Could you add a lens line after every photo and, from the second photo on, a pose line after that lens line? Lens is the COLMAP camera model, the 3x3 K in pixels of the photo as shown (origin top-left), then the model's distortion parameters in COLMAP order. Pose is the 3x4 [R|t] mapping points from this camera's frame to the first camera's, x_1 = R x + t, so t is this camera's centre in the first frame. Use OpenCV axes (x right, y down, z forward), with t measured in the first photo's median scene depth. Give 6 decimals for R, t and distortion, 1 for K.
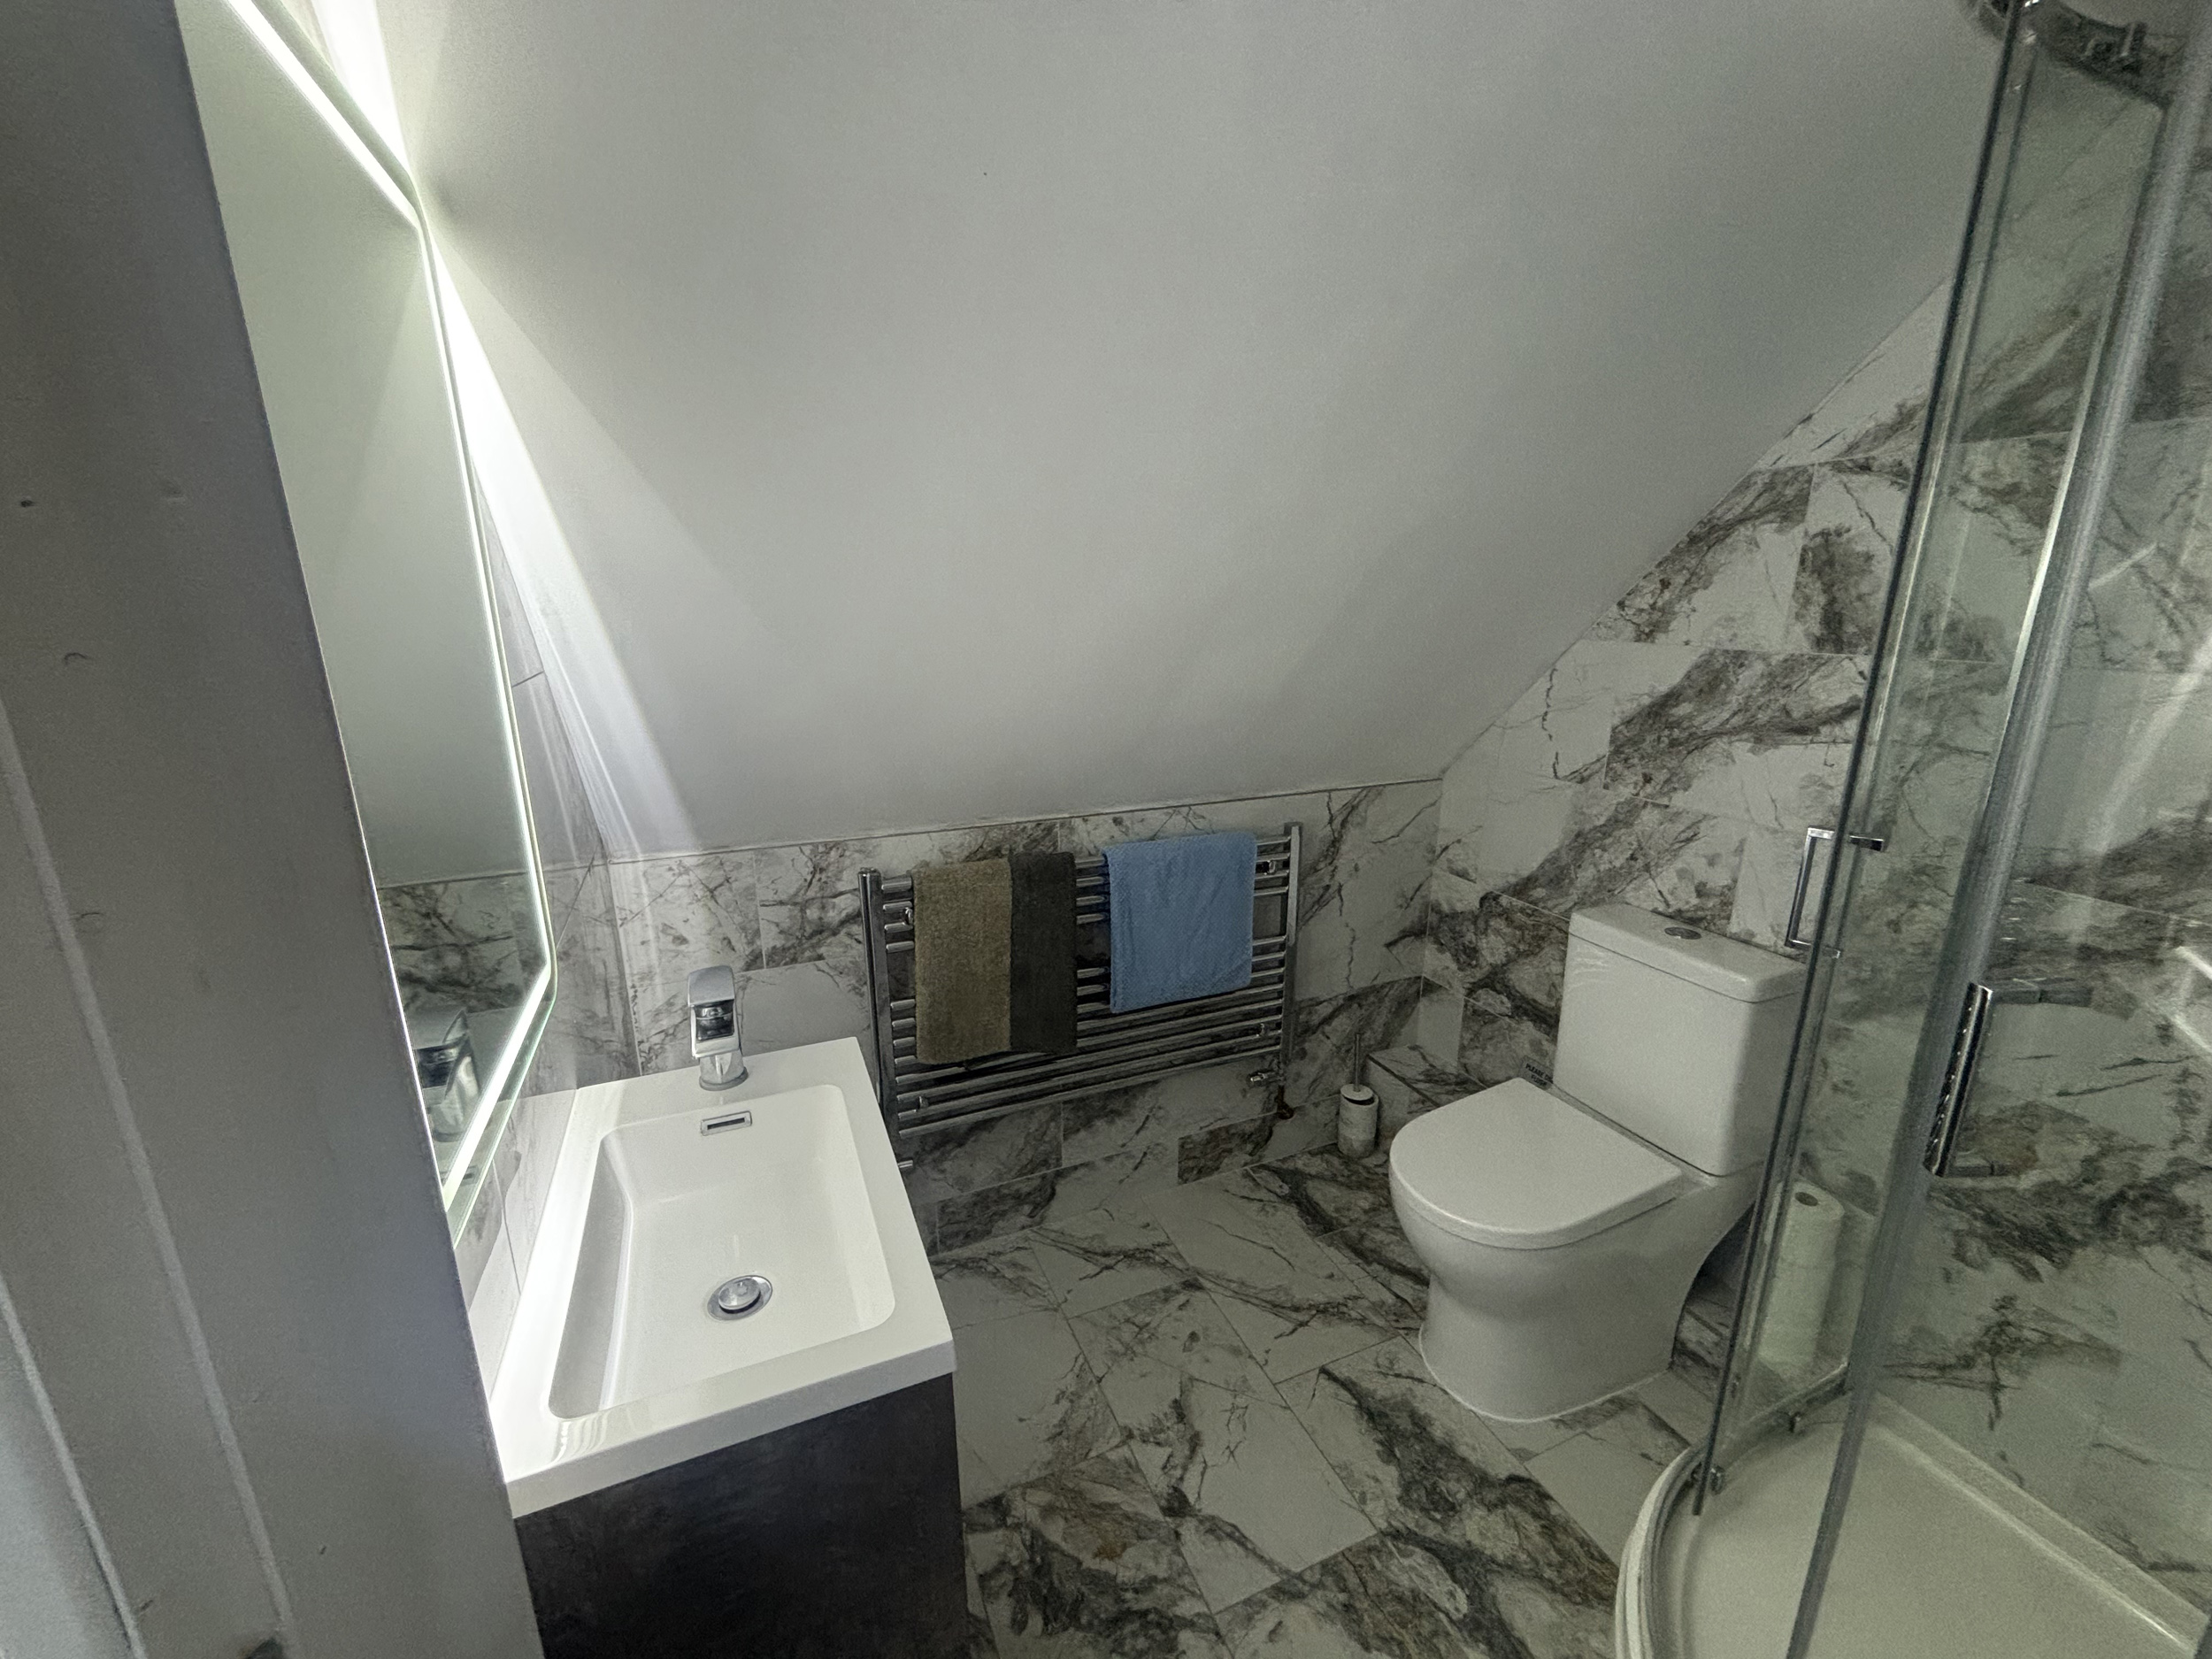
lens RADIAL K [[891.5, 0, 1094.4], [0, 891.5, 822.7], [0, 0, 1]] dist [0.002789, -0.002003]
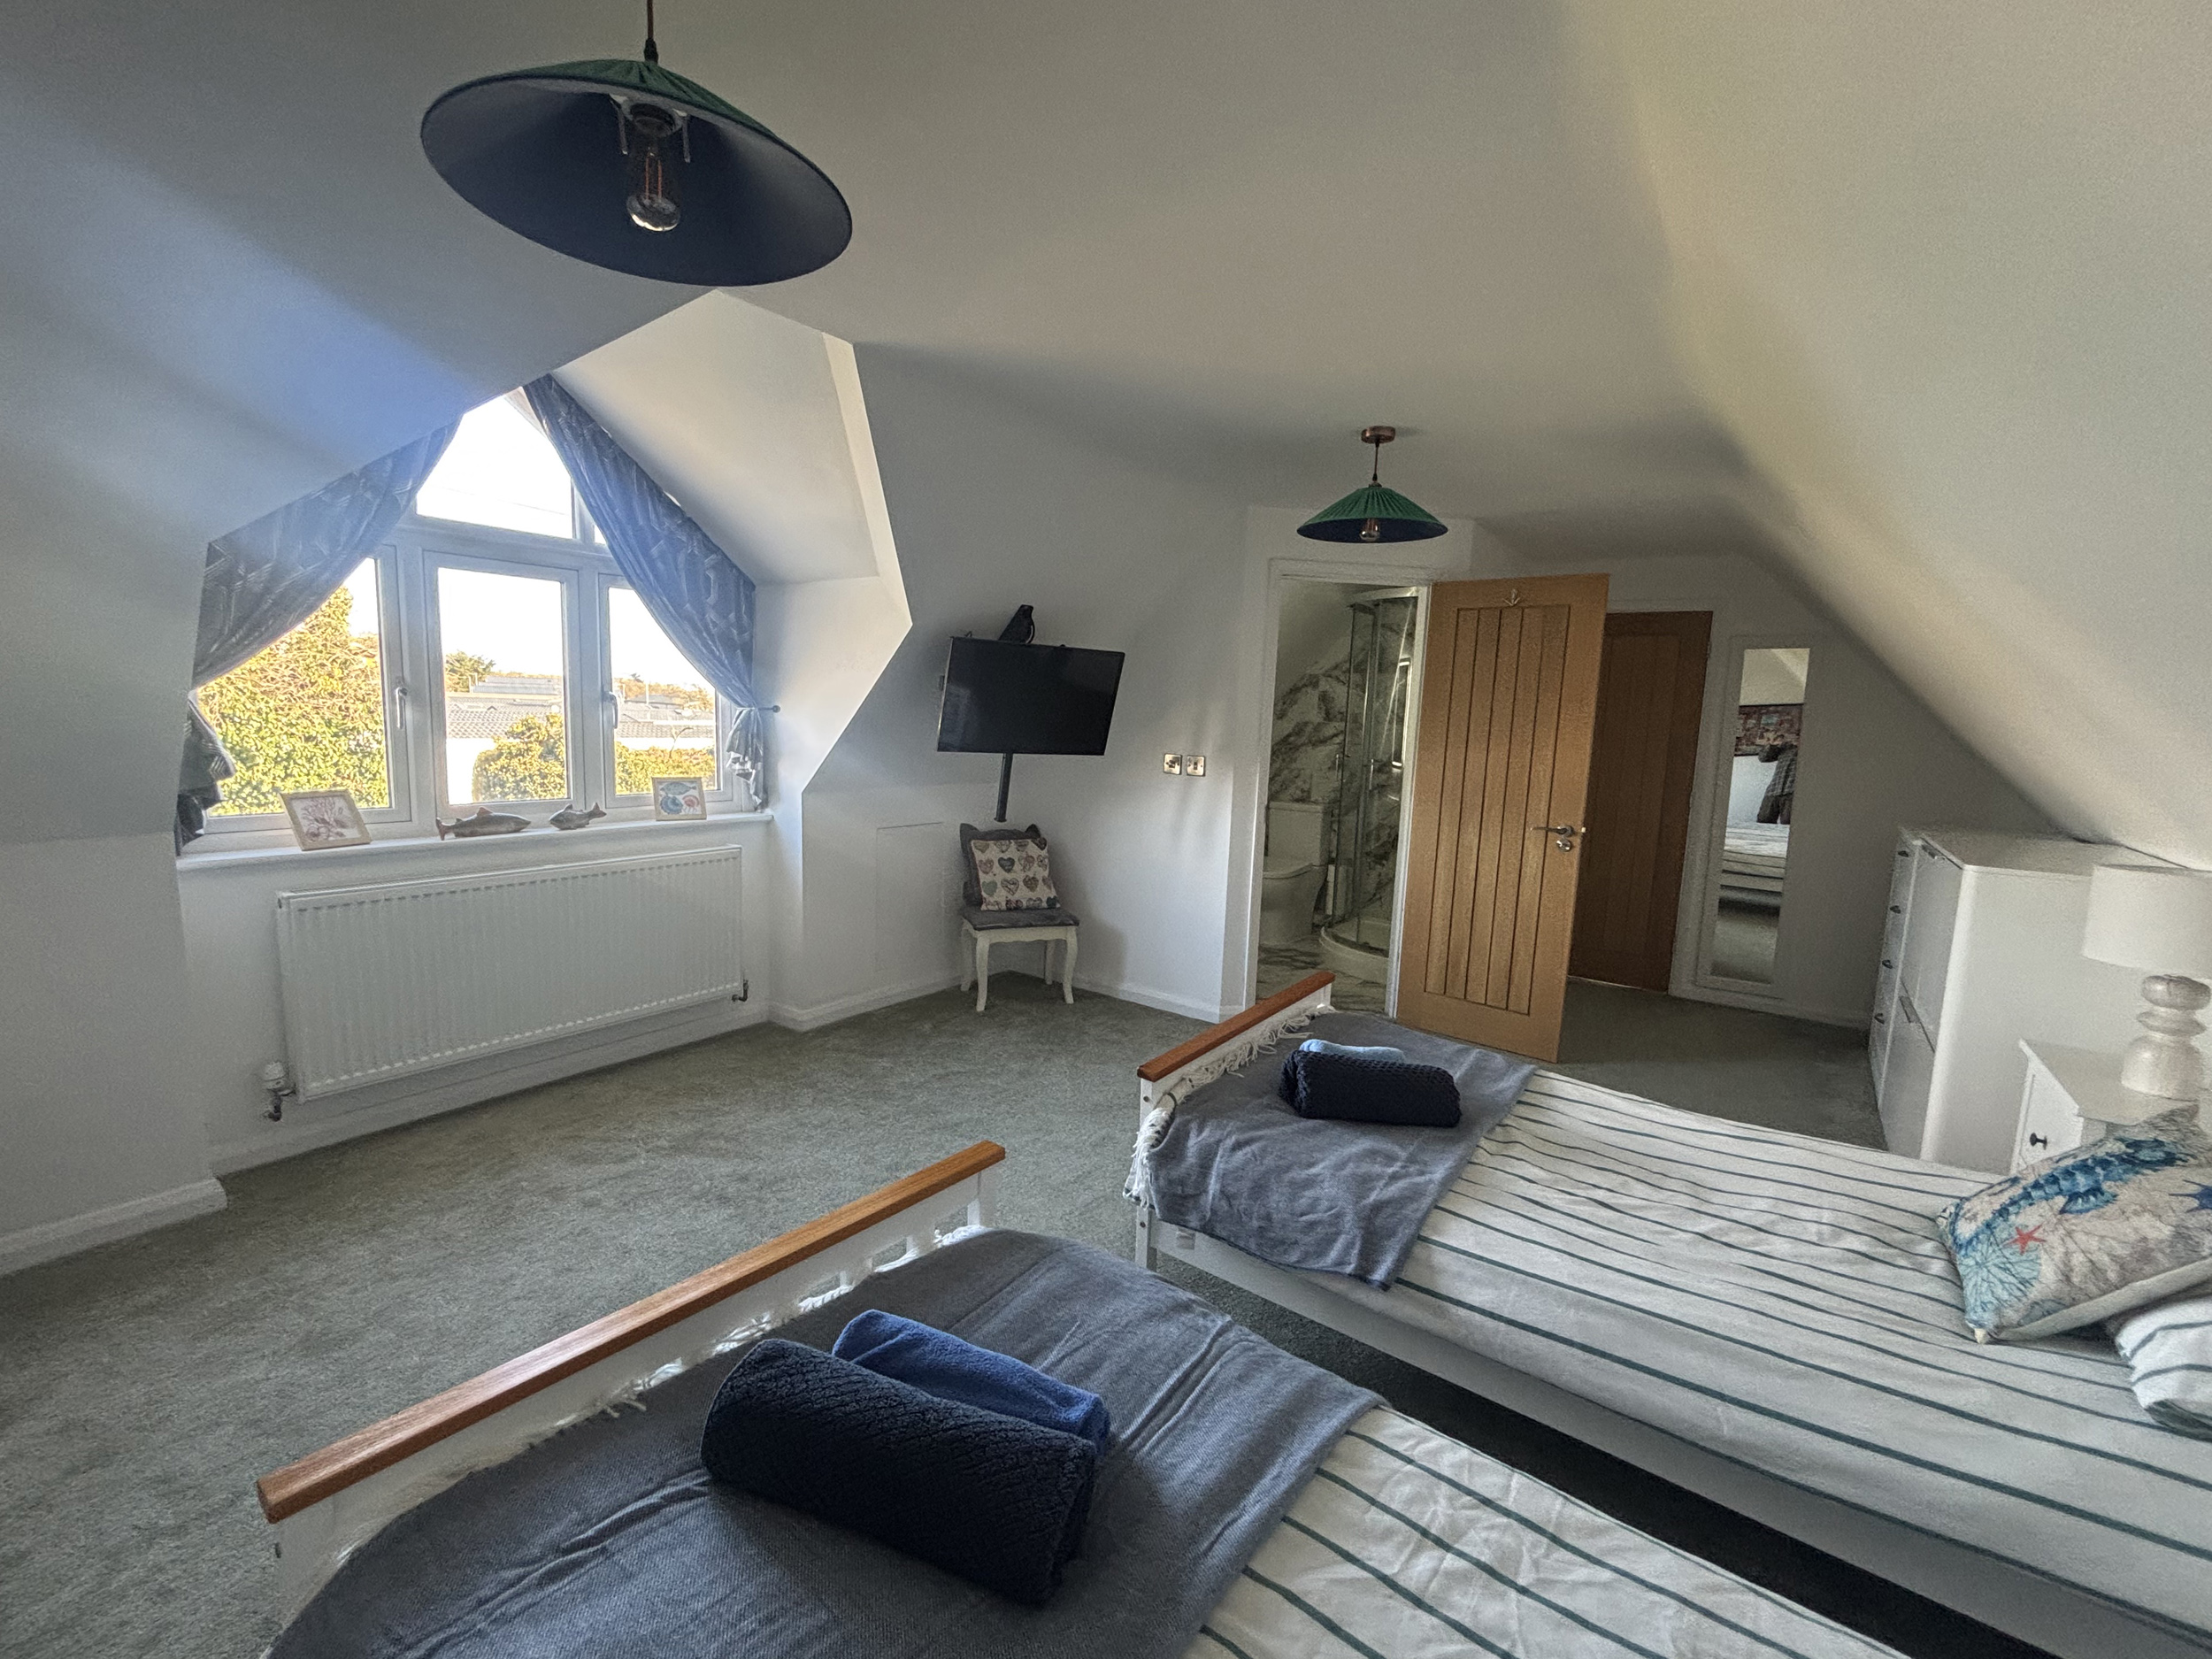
lens RADIAL K [[891.5, 0, 1119.0], [0, 891.5, 821.4], [0, 0, 1]] dist [0.002789, -0.002003]
pose [[0.853188, -0.035367, 0.520403, -1.902198], [0.092511, 0.992142, -0.084243, 0.462628], [-0.513334, 0.120018, 0.849755, -1.705726]]
